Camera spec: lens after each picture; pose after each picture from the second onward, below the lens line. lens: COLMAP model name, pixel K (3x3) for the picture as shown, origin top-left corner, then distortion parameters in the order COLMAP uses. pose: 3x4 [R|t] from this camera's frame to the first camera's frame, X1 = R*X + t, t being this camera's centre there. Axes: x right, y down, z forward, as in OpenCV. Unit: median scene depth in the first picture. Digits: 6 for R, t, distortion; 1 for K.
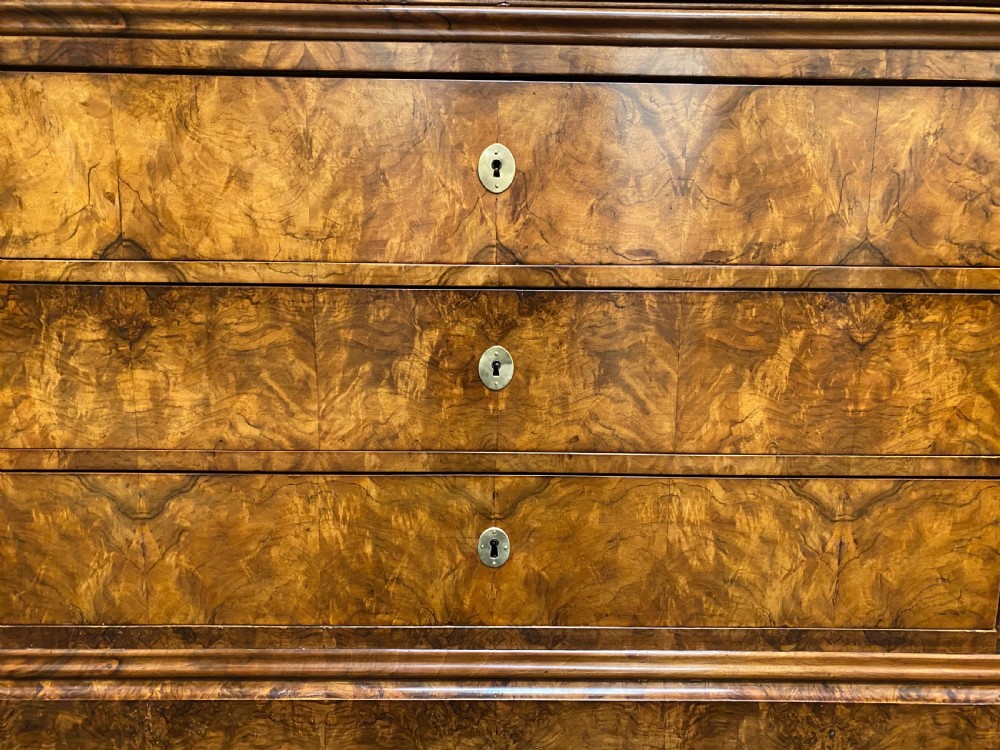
lens RADIAL K [[794.5, 0, 493.0], [0, 794.5, 378.7], [0, 0, 1]] dist [-0.007864, -0.002442]
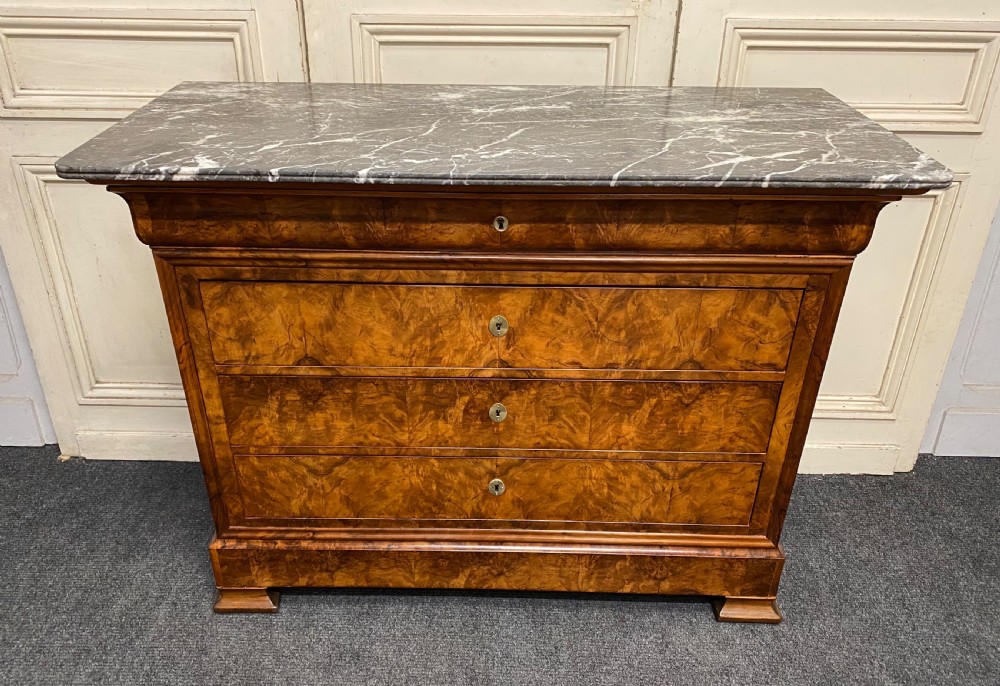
lens RADIAL K [[814.3, 0, 478.4], [0, 814.3, 371.8], [0, 0, 1]] dist [-0.006479, -0.002976]
pose [[0.999507, 0.009360, -0.029953, 0.014130], [0.002157, 0.931734, 0.363136, -0.813401], [0.031307, -0.363022, 0.931255, -0.813891]]
